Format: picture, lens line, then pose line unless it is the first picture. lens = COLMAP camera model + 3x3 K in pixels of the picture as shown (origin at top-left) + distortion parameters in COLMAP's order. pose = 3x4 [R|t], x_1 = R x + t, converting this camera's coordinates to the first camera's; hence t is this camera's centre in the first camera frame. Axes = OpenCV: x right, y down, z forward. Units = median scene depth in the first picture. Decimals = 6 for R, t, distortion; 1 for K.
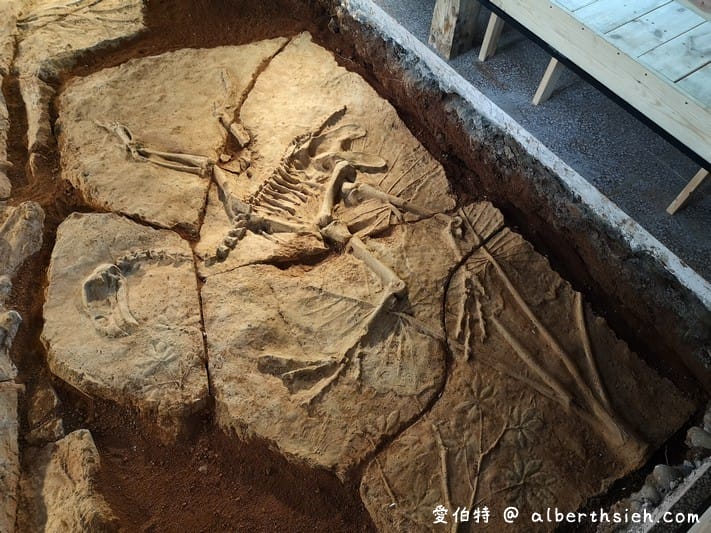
lens RADIAL K [[552.8, 0, 356.3], [0, 552.8, 278.6], [0, 0, 1]] dist [0.052406, -0.089027]
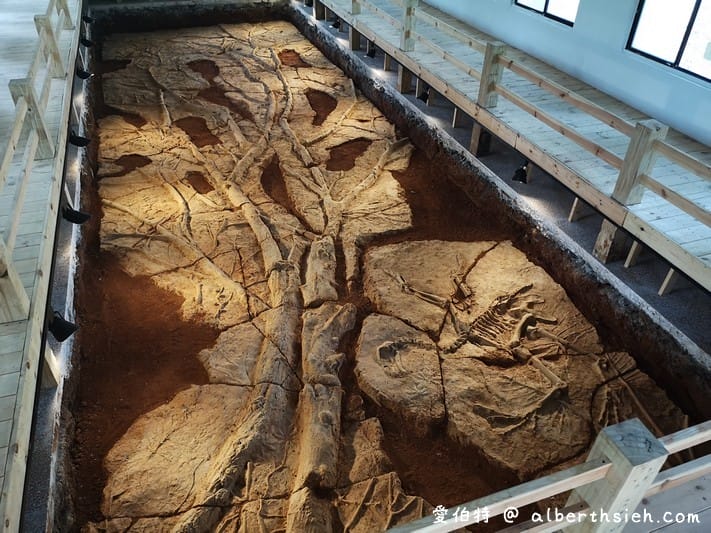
lens RADIAL K [[552.8, 0, 356.3], [0, 552.8, 278.6], [0, 0, 1]] dist [0.052406, -0.089027]
pose [[0.959851, 0.140526, -0.242772, -0.138070], [-0.216888, 0.920646, -0.324607, 0.350948], [0.177892, 0.364229, 0.914162, -0.642366]]
